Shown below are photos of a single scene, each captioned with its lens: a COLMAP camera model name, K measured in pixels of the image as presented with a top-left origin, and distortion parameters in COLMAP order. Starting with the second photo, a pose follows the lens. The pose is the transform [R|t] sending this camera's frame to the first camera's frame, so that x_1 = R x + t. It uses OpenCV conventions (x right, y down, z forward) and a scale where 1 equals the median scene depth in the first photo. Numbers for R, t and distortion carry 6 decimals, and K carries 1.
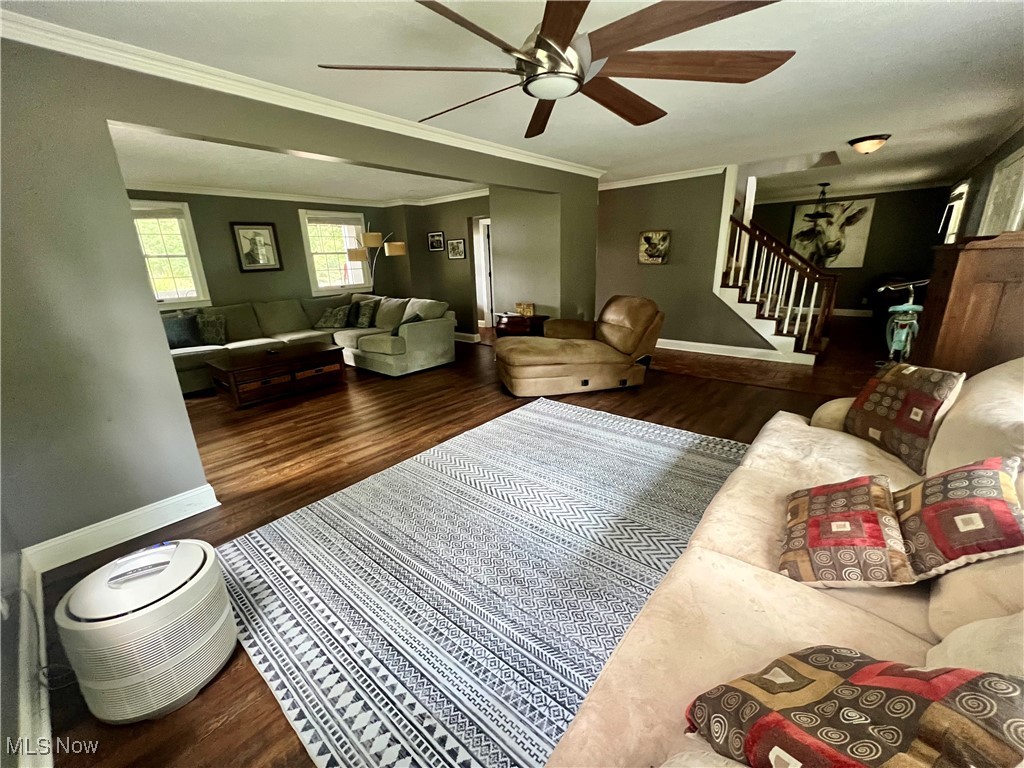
lens RADIAL K [[407.3, 0, 506.7], [0, 407.3, 384.7], [0, 0, 1]] dist [0.000504, -0.000011]
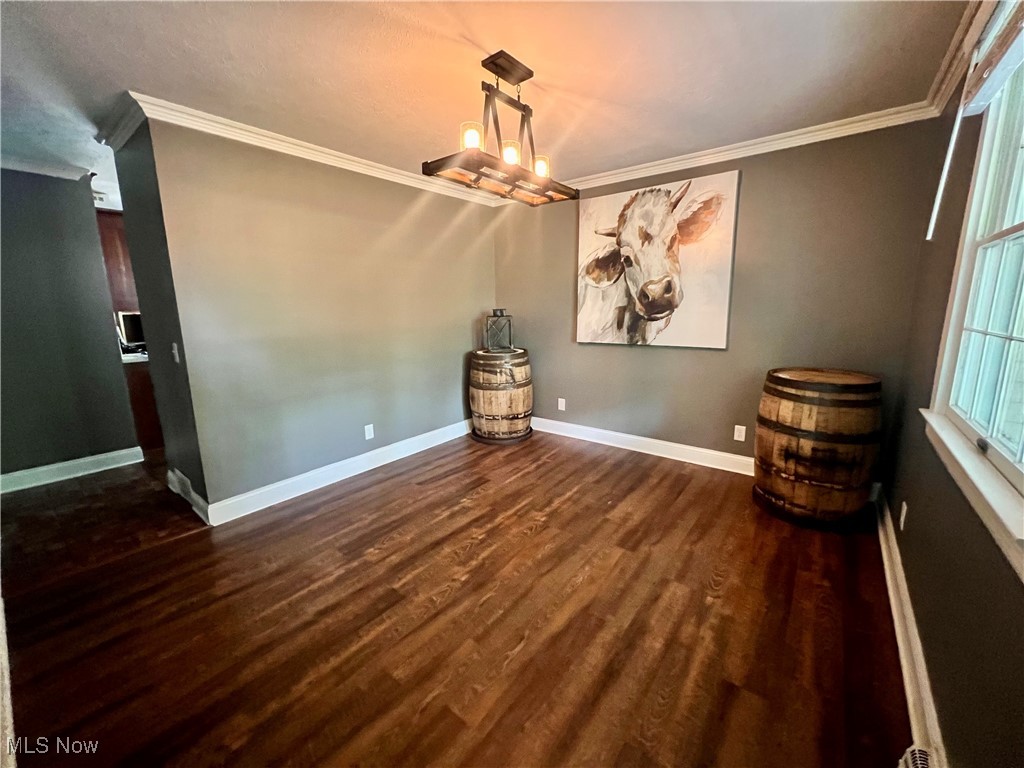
lens RADIAL K [[407.3, 0, 516.9], [0, 407.3, 380.9], [0, 0, 1]] dist [0.000504, -0.000011]
pose [[0.998459, 0.011589, 0.054276, 0.634679], [-0.005895, 0.994568, -0.103919, -0.210086], [-0.055186, 0.103439, 0.993104, 0.612044]]
